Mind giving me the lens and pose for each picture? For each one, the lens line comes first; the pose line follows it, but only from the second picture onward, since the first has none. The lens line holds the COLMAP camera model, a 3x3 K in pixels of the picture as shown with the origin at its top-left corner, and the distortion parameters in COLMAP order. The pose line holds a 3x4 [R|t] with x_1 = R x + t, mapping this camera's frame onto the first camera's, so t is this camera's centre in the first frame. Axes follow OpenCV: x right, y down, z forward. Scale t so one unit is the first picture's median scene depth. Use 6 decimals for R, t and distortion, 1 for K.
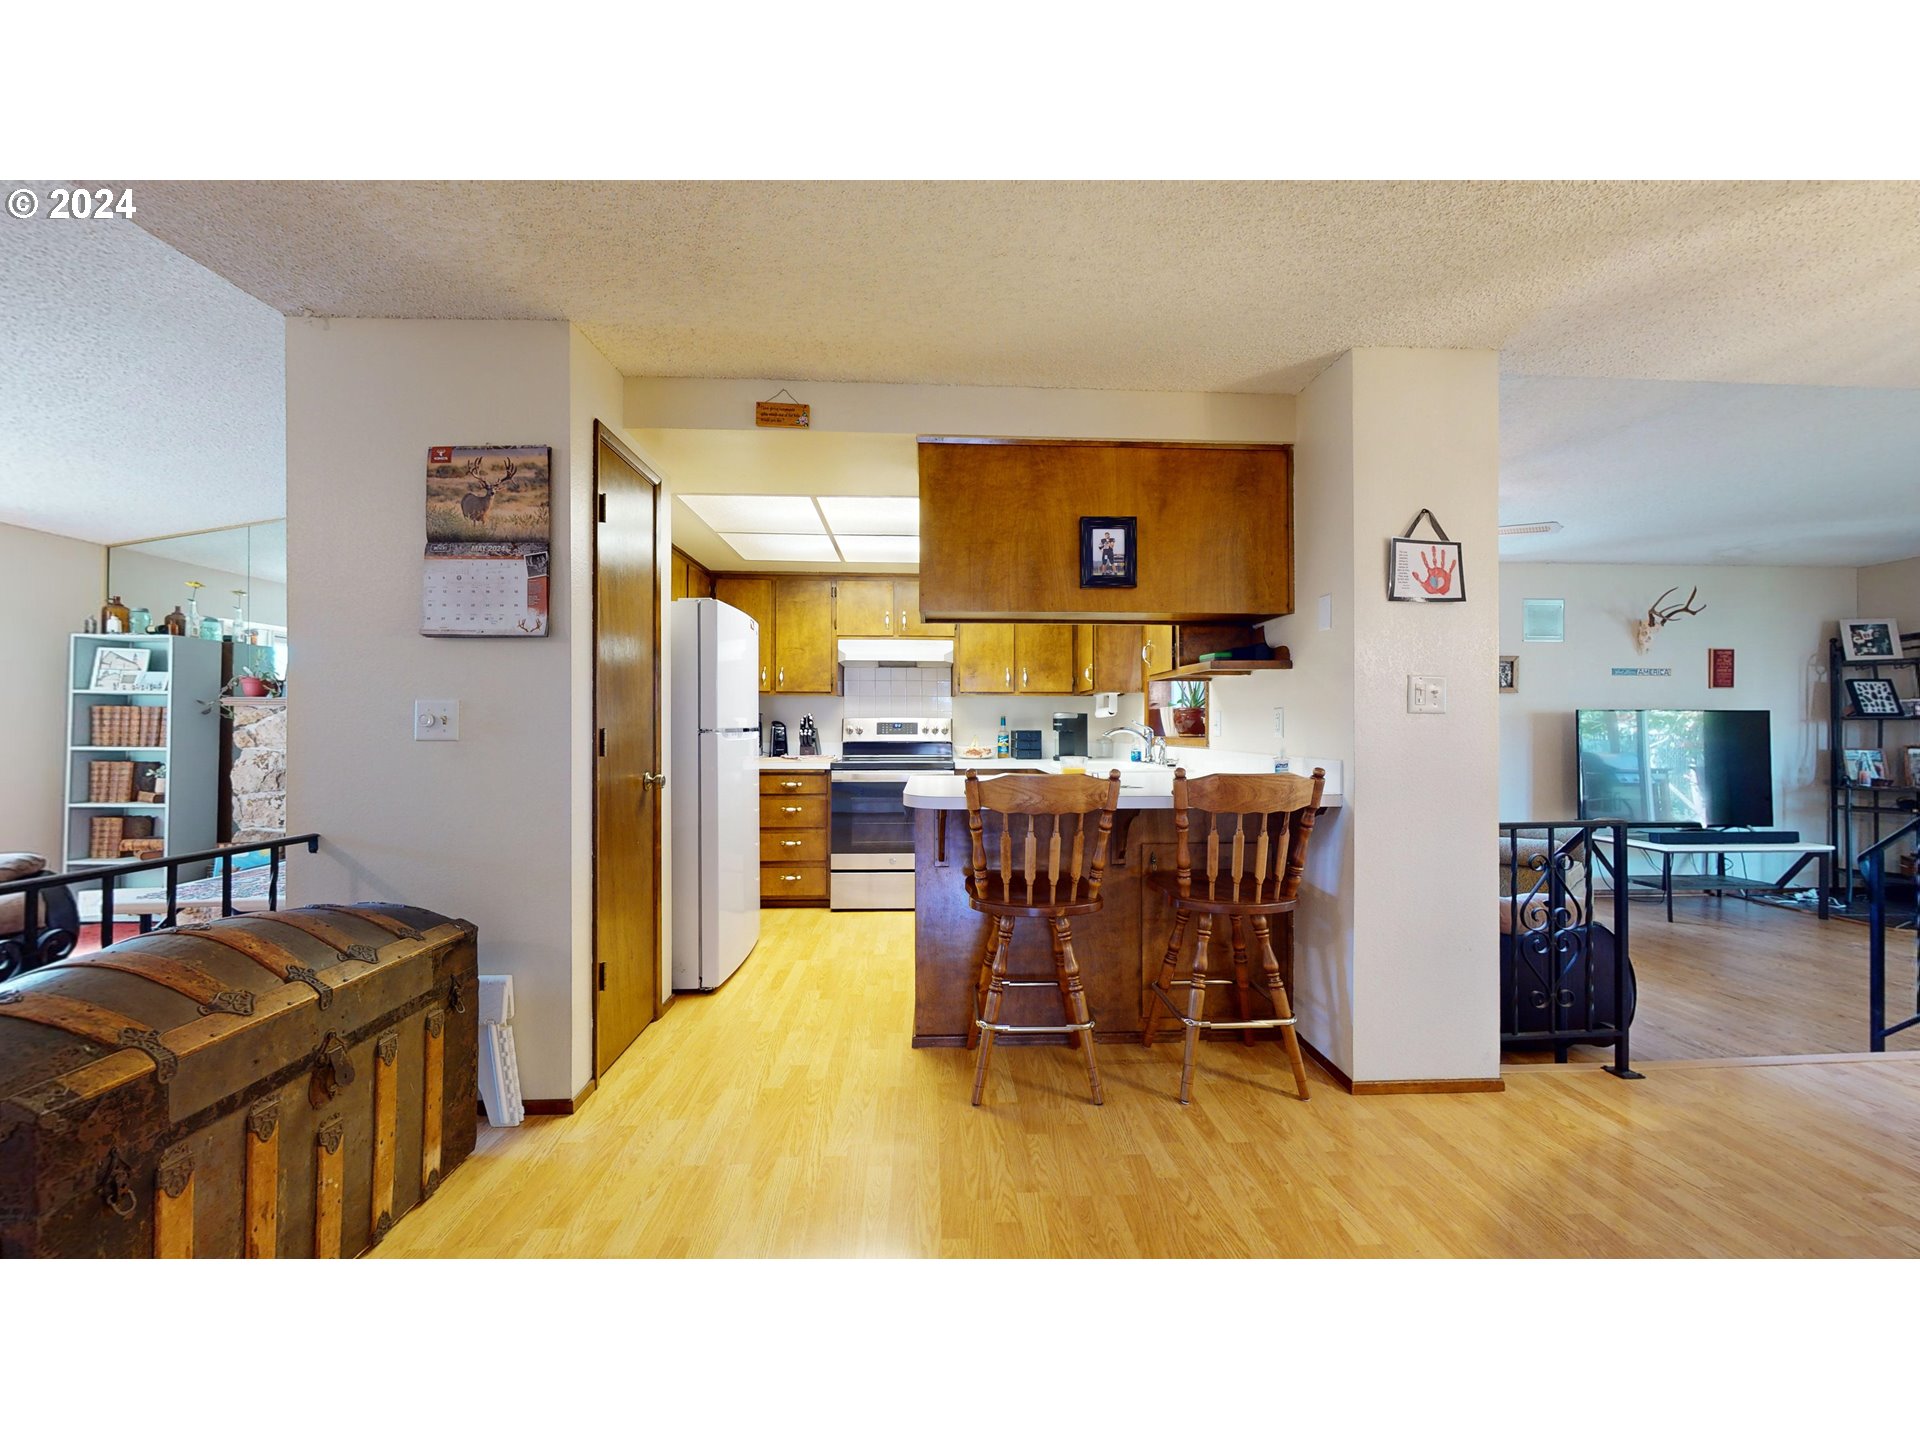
lens RADIAL K [[704.8, 0, 959.1], [0, 704.8, 722.7], [0, 0, 1]] dist [-0.000121, -0.000027]
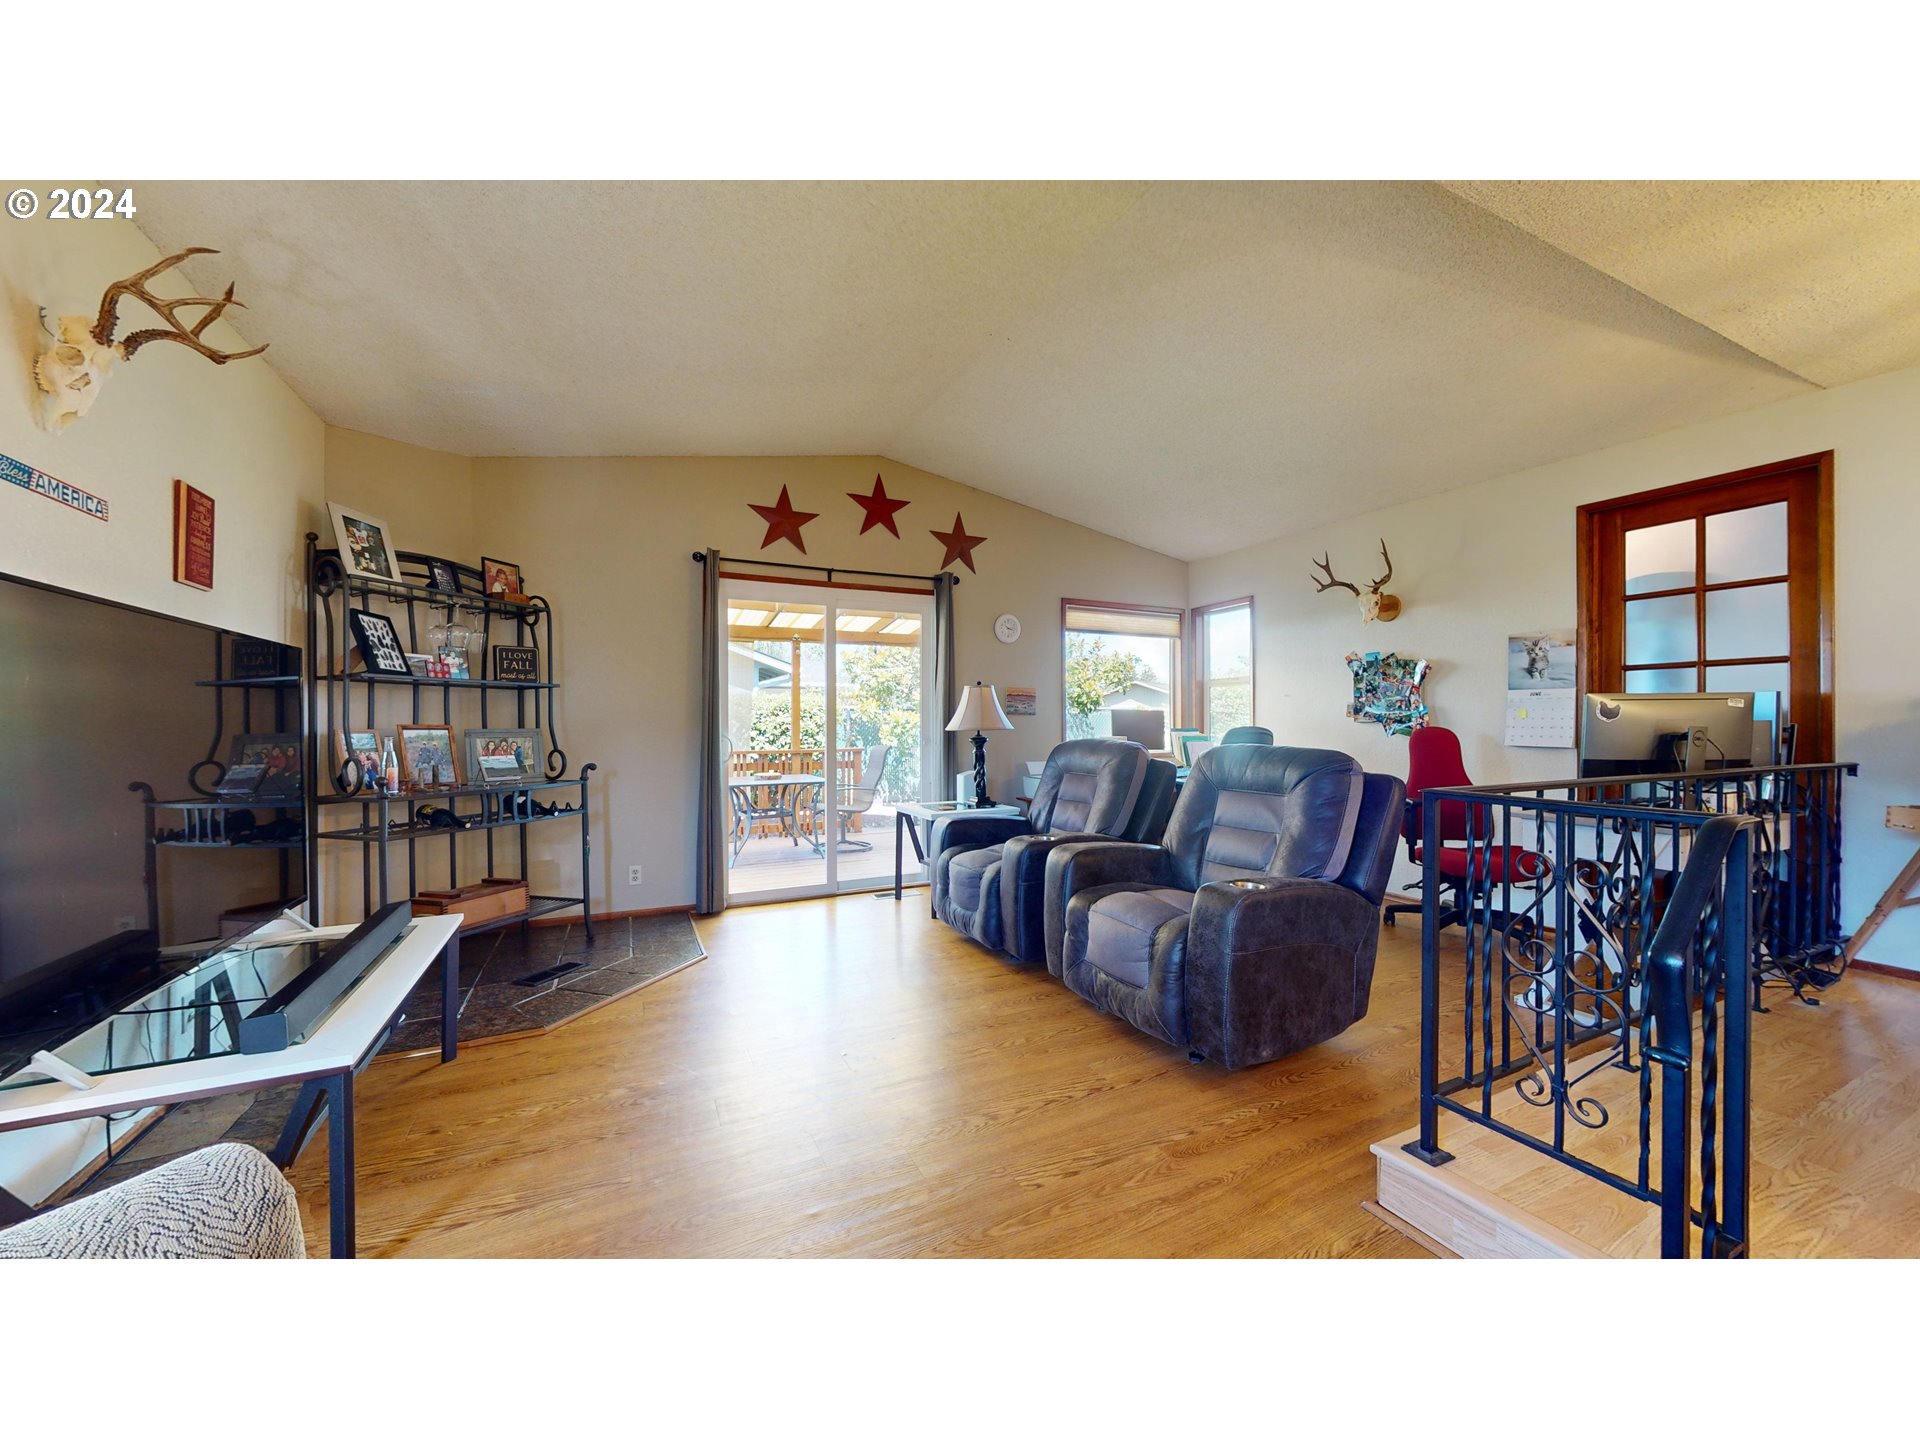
lens RADIAL K [[704.8, 0, 960.6], [0, 704.8, 723.5], [0, 0, 1]] dist [-0.000121, -0.000027]
pose [[-0.396276, 0.001379, 0.918131, 0.850523], [-0.003359, 0.999990, -0.002952, 0.048547], [-0.918125, -0.004254, -0.396267, 1.205552]]
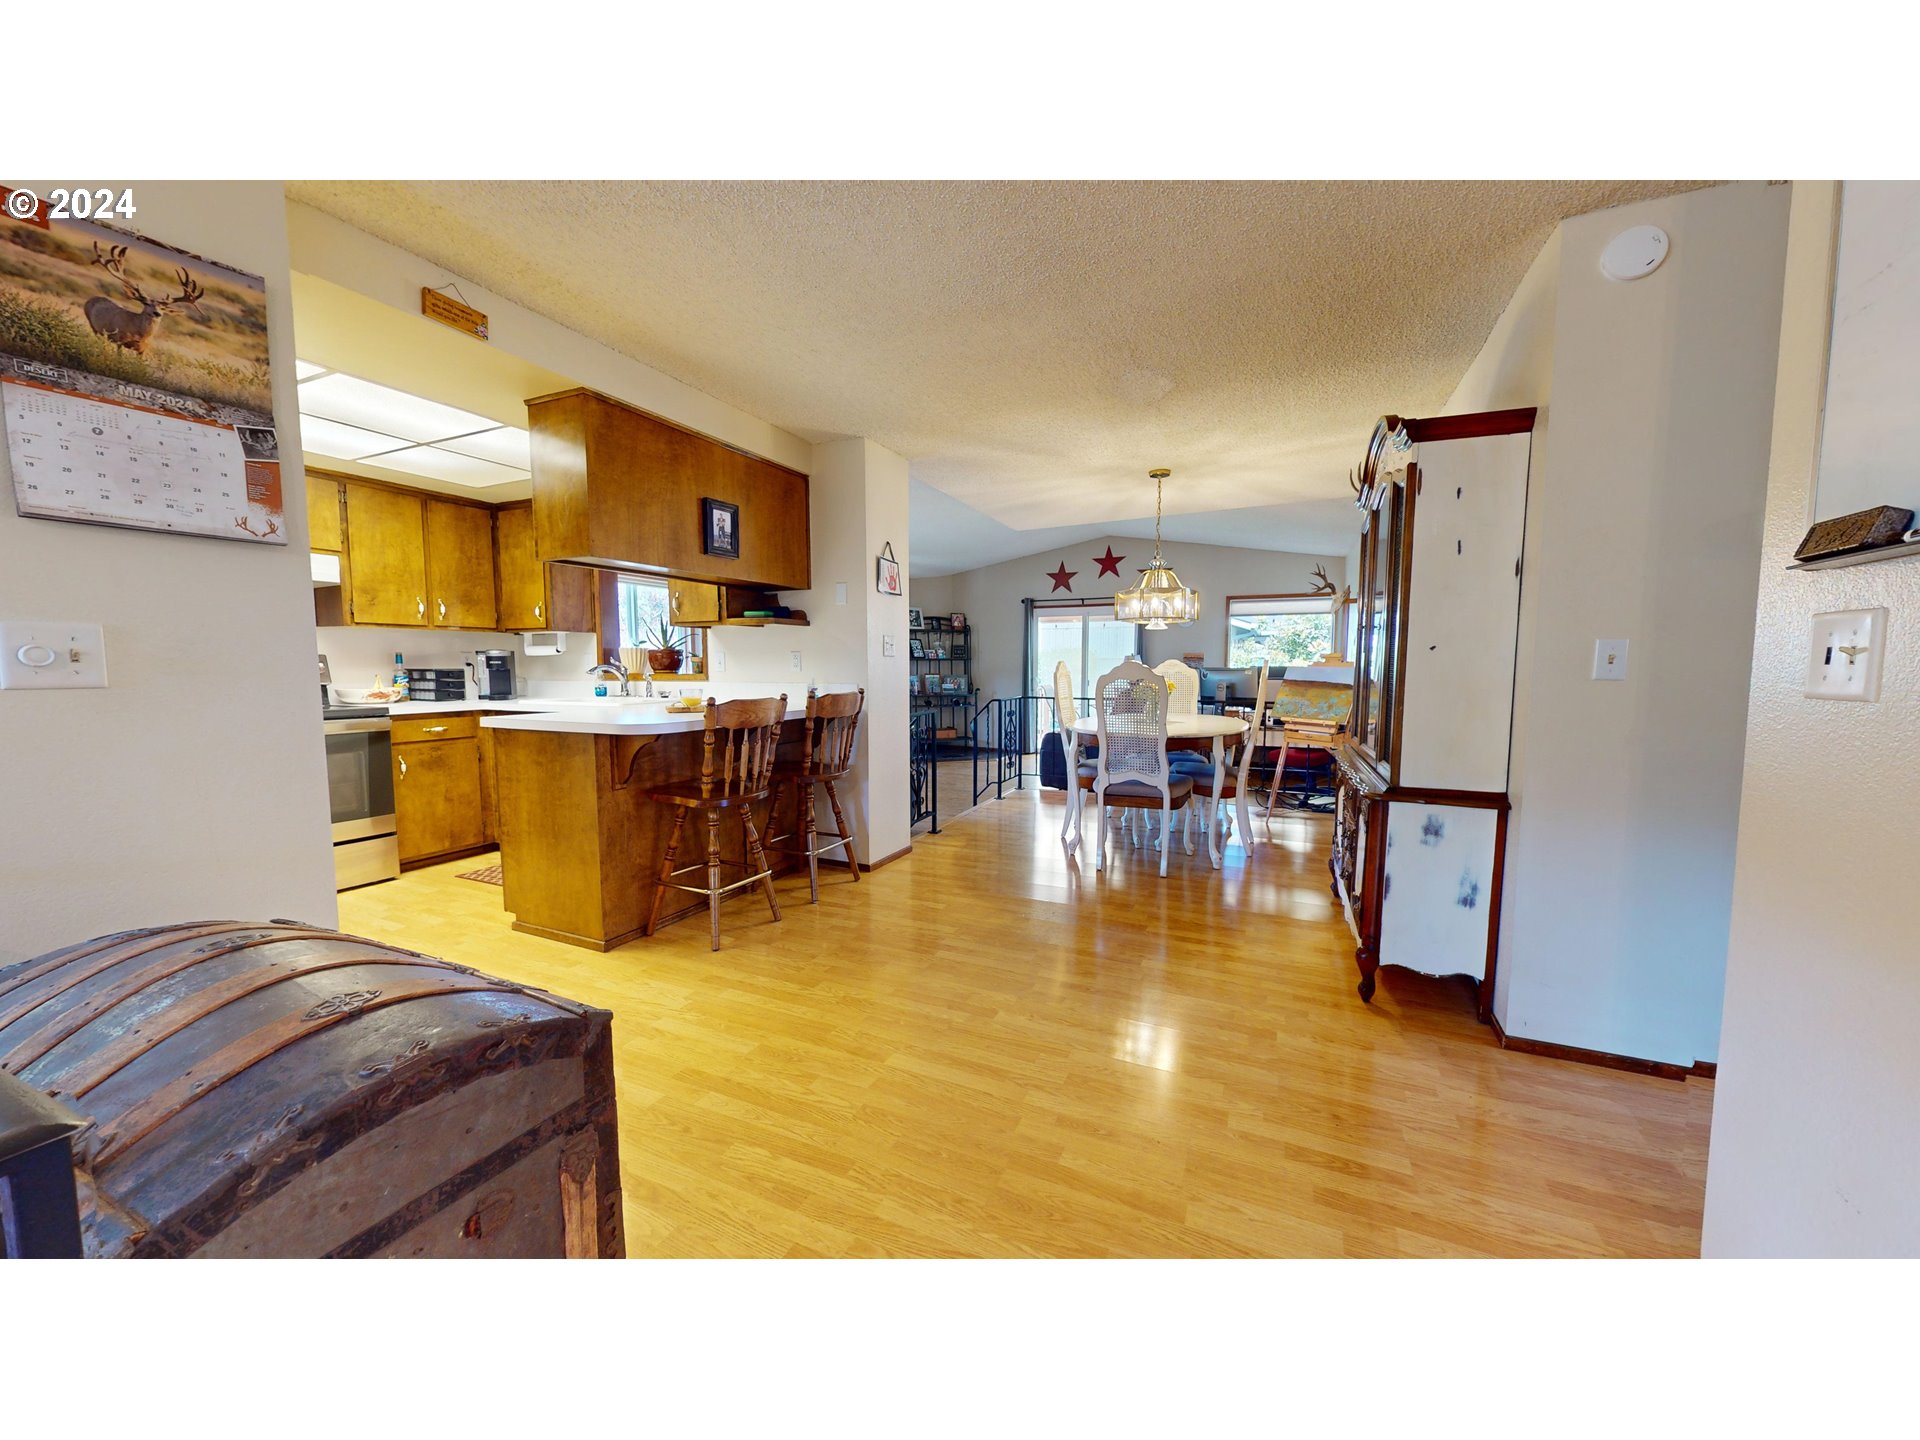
lens RADIAL K [[704.8, 0, 958.8], [0, 704.8, 722.6], [0, 0, 1]] dist [-0.000121, -0.000027]
pose [[0.459492, -0.074573, 0.885045, -0.577645], [-0.003678, 0.996301, 0.085857, -0.000458], [-0.888174, -0.042706, 0.457518, 0.003917]]
